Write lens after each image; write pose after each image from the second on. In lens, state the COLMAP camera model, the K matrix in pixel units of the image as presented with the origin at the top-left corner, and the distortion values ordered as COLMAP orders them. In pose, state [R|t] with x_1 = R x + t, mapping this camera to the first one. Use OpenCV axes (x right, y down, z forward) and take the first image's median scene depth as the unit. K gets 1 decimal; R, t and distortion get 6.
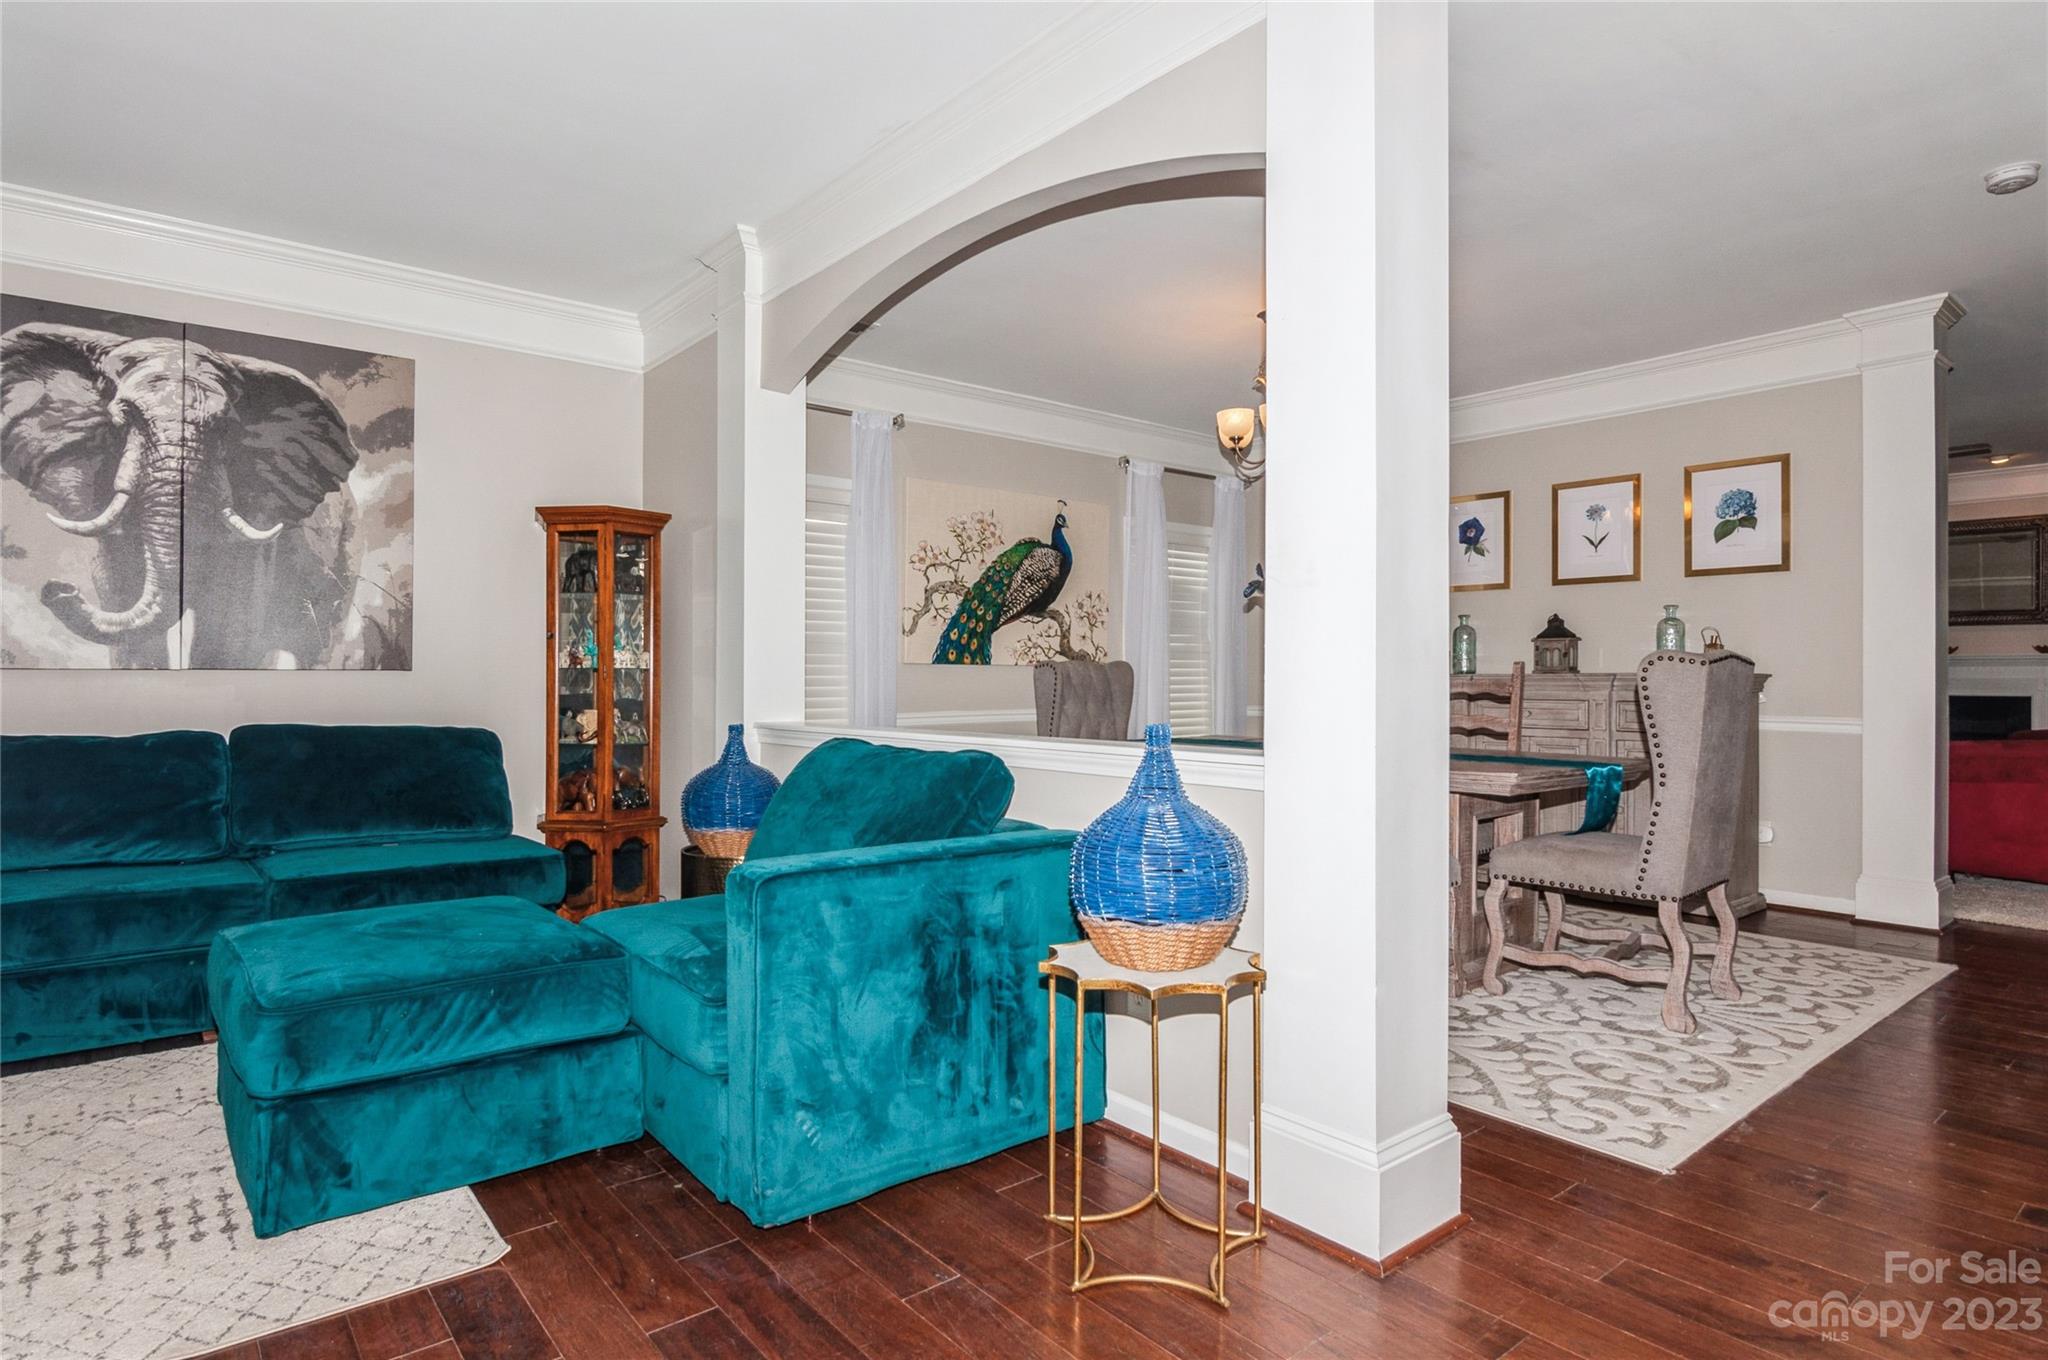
lens RADIAL K [[1095.1, 0, 1021.4], [0, 1095.1, 672.6], [0, 0, 1]] dist [-0.006429, -0.007083]
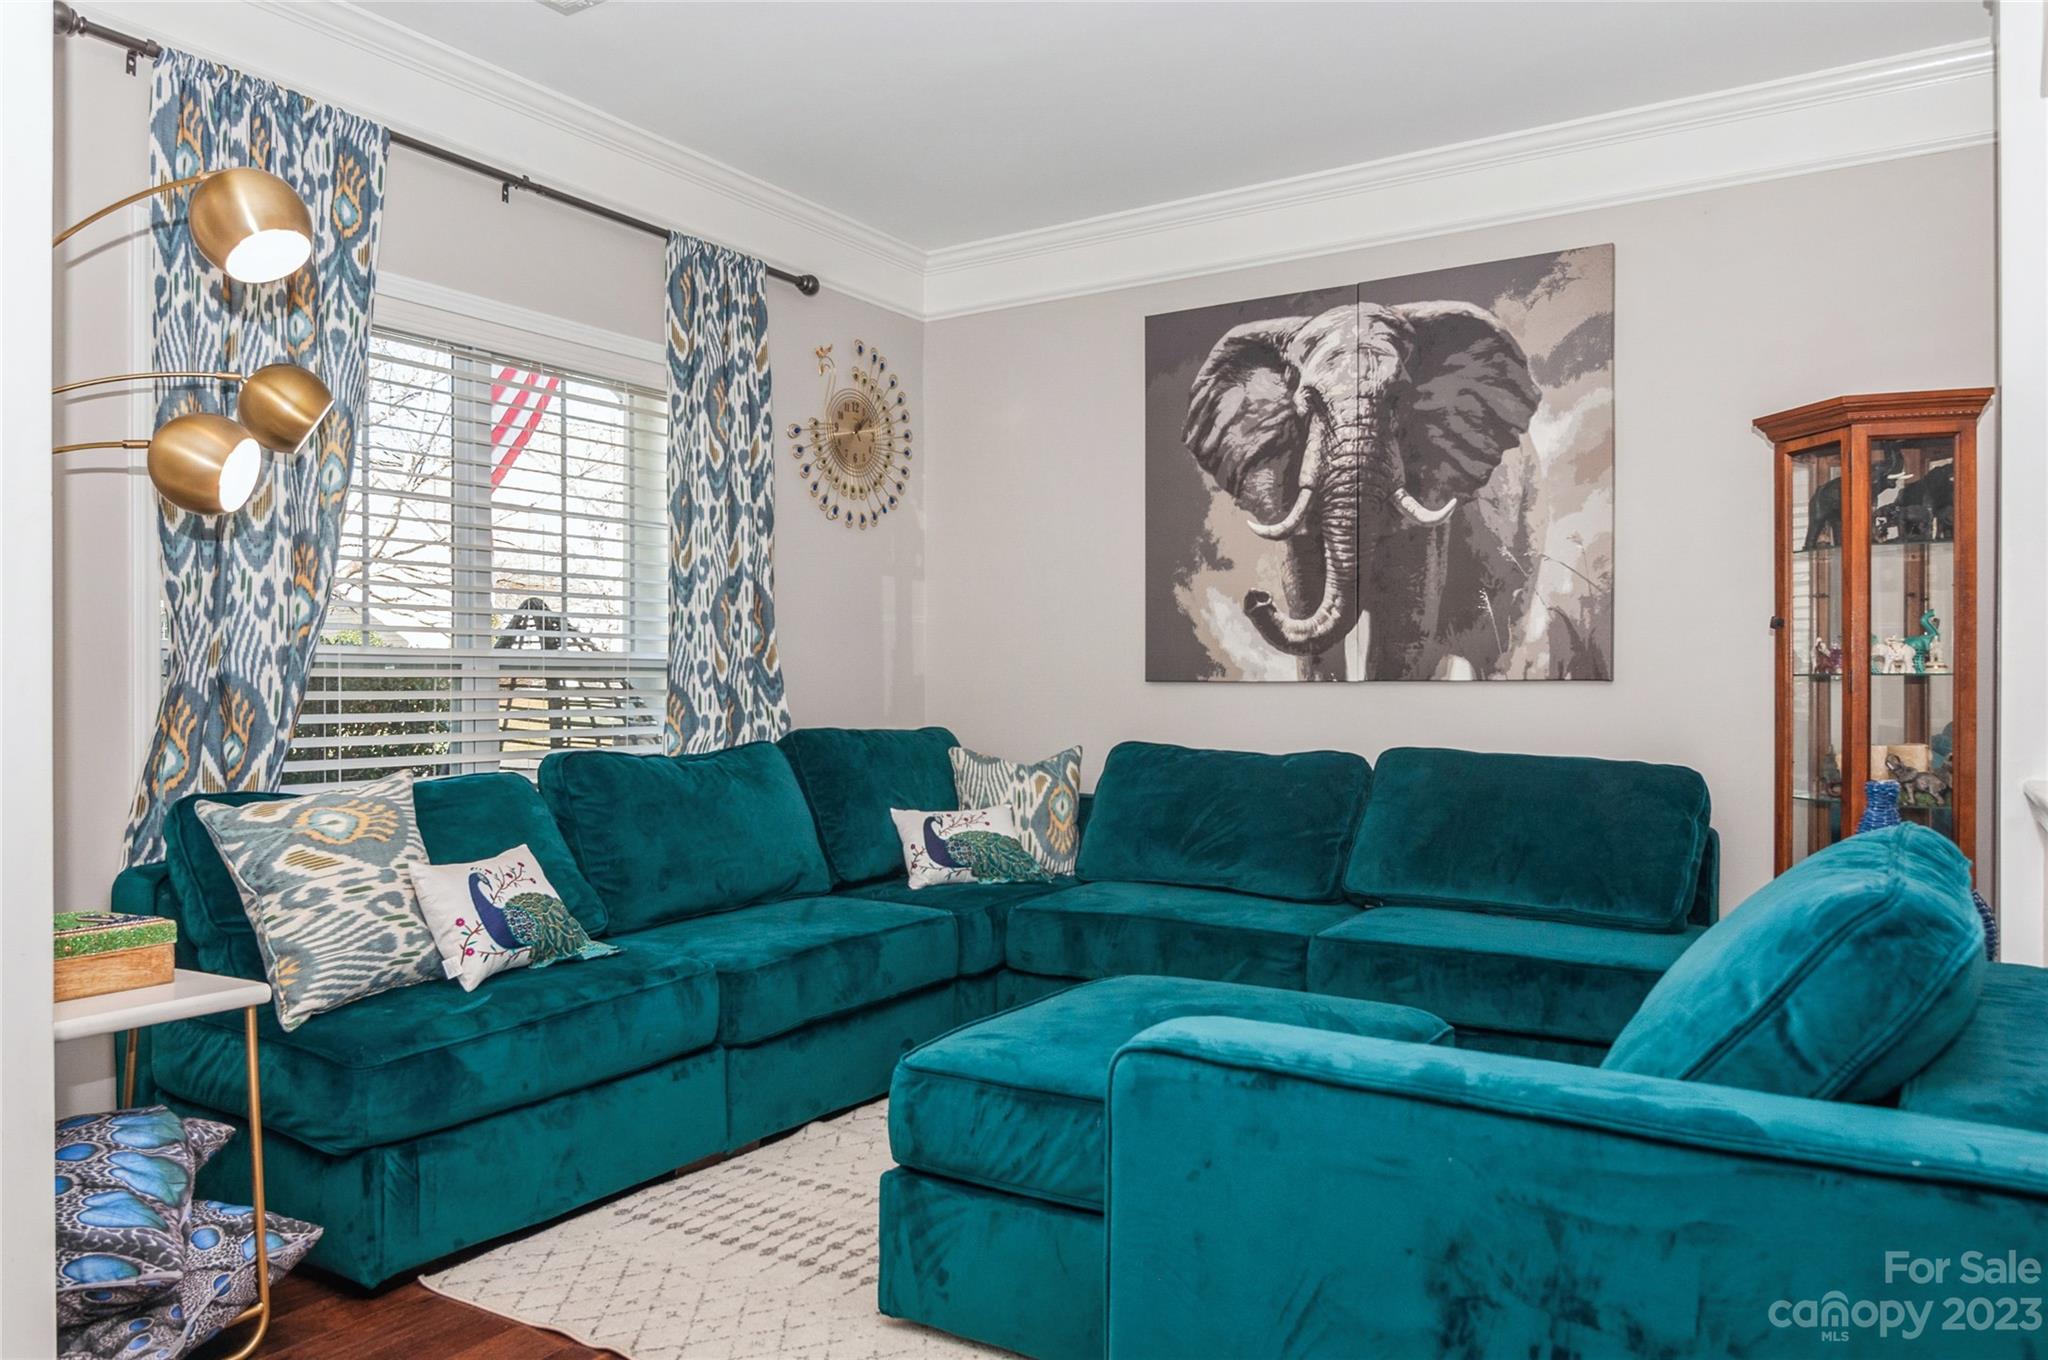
lens RADIAL K [[1438.5, 0, 1020.4], [0, 1438.5, 693.3], [0, 0, 1]] dist [-0.000518, 0.009286]
pose [[0.303577, 0.002014, -0.952805, 0.233416], [0.005353, 0.999978, 0.003820, 0.000927], [0.952792, -0.006260, 0.303559, 0.369561]]
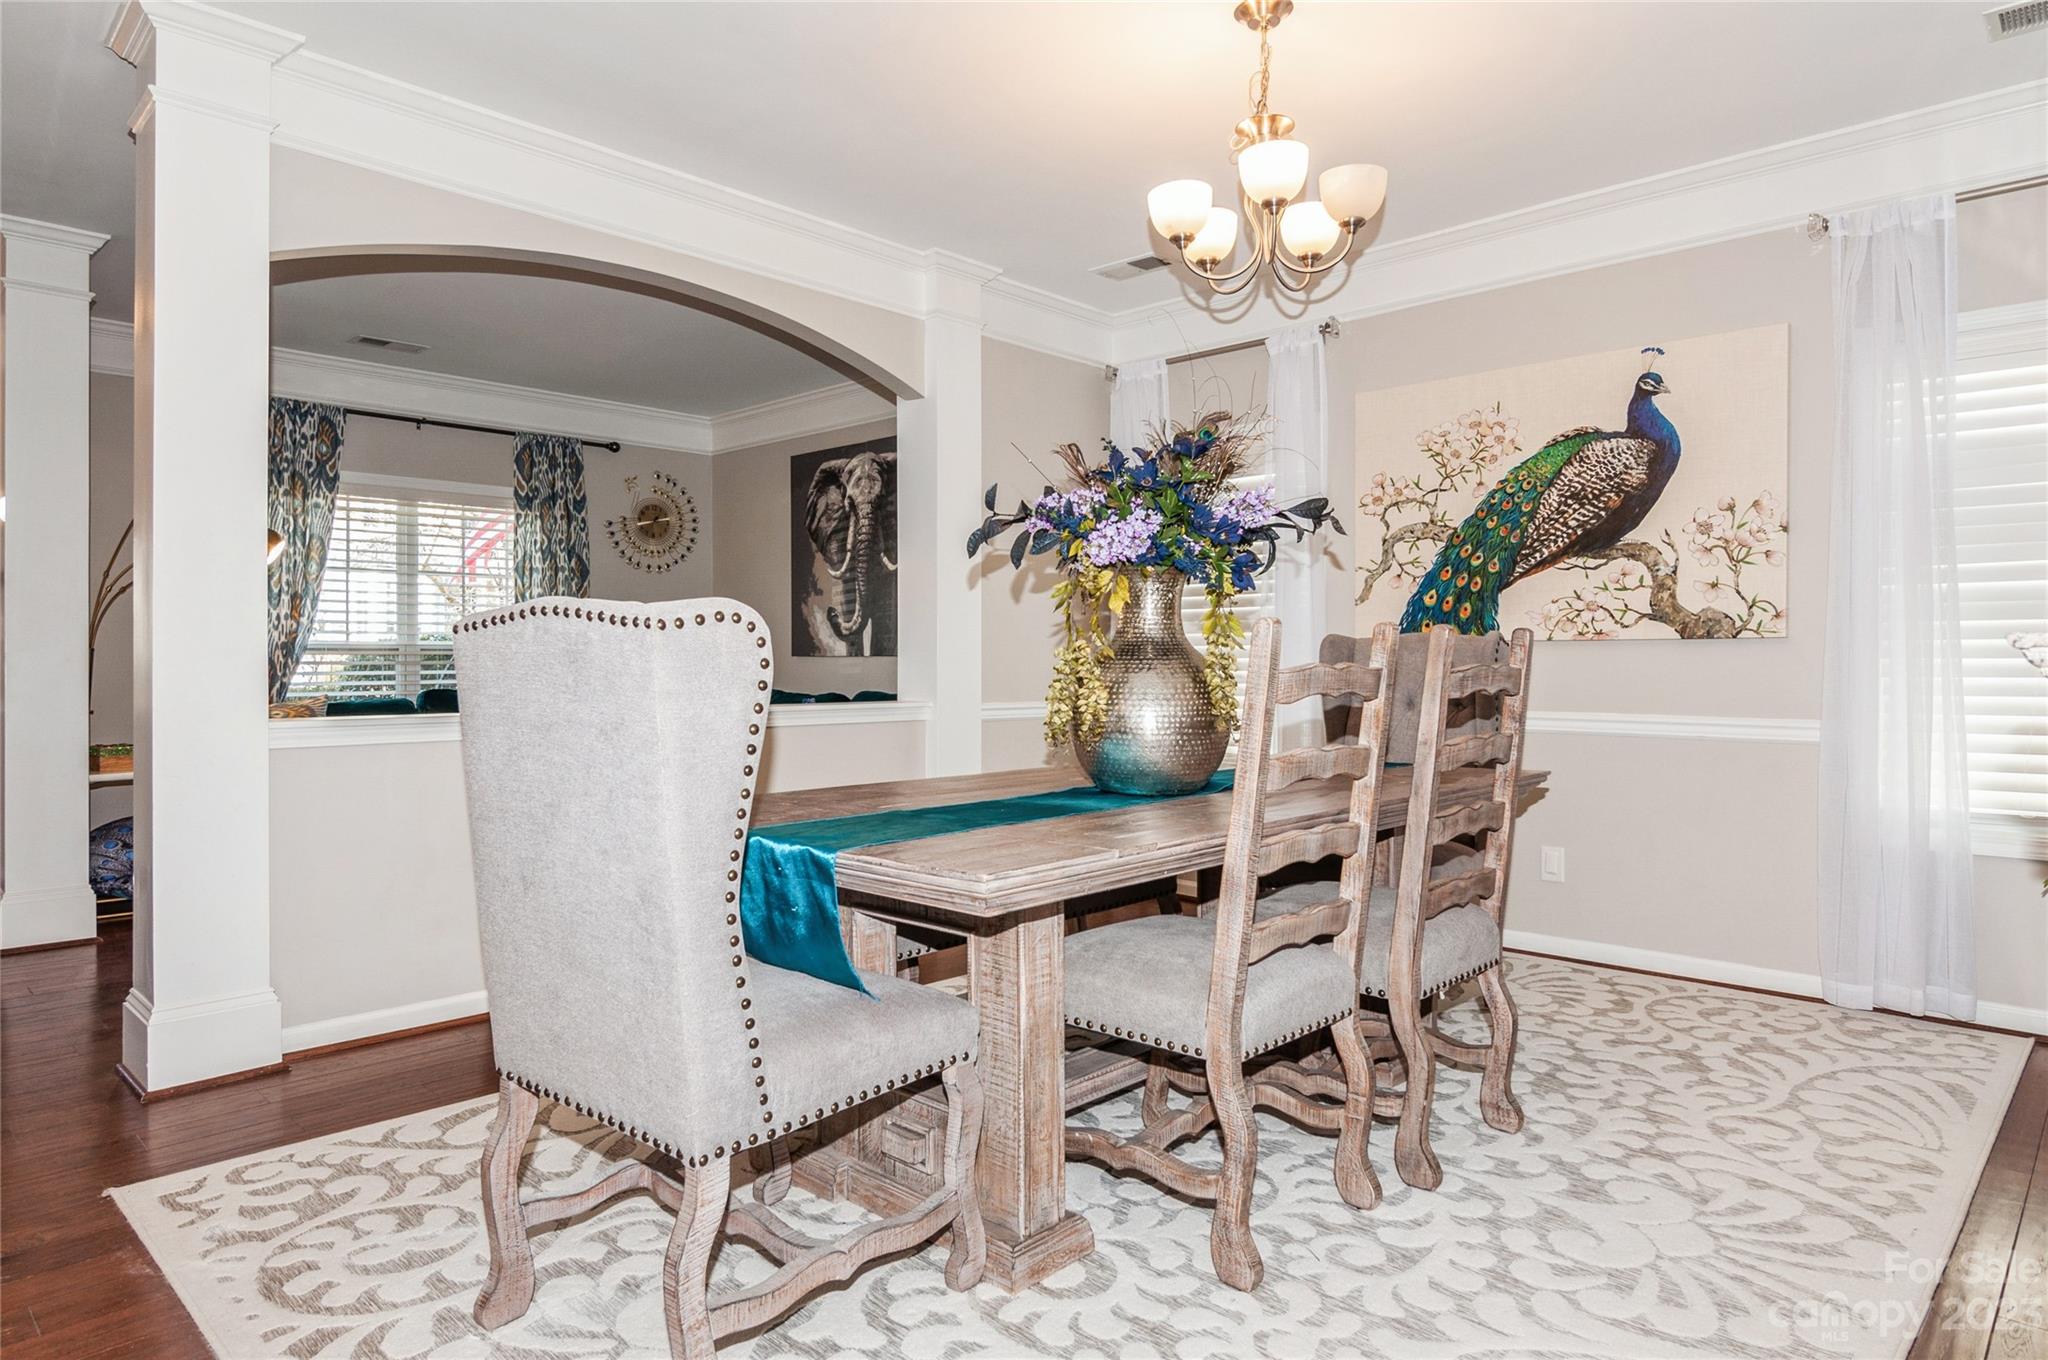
lens RADIAL K [[1217.0, 0, 1028.1], [0, 1217.0, 662.8], [0, 0, 1]] dist [0.003922, 0.000810]
pose [[0.119514, 0.001577, -0.992831, 1.001540], [0.005695, 0.999981, 0.002274, 0.004663], [0.992816, -0.005926, 0.119502, 0.965490]]
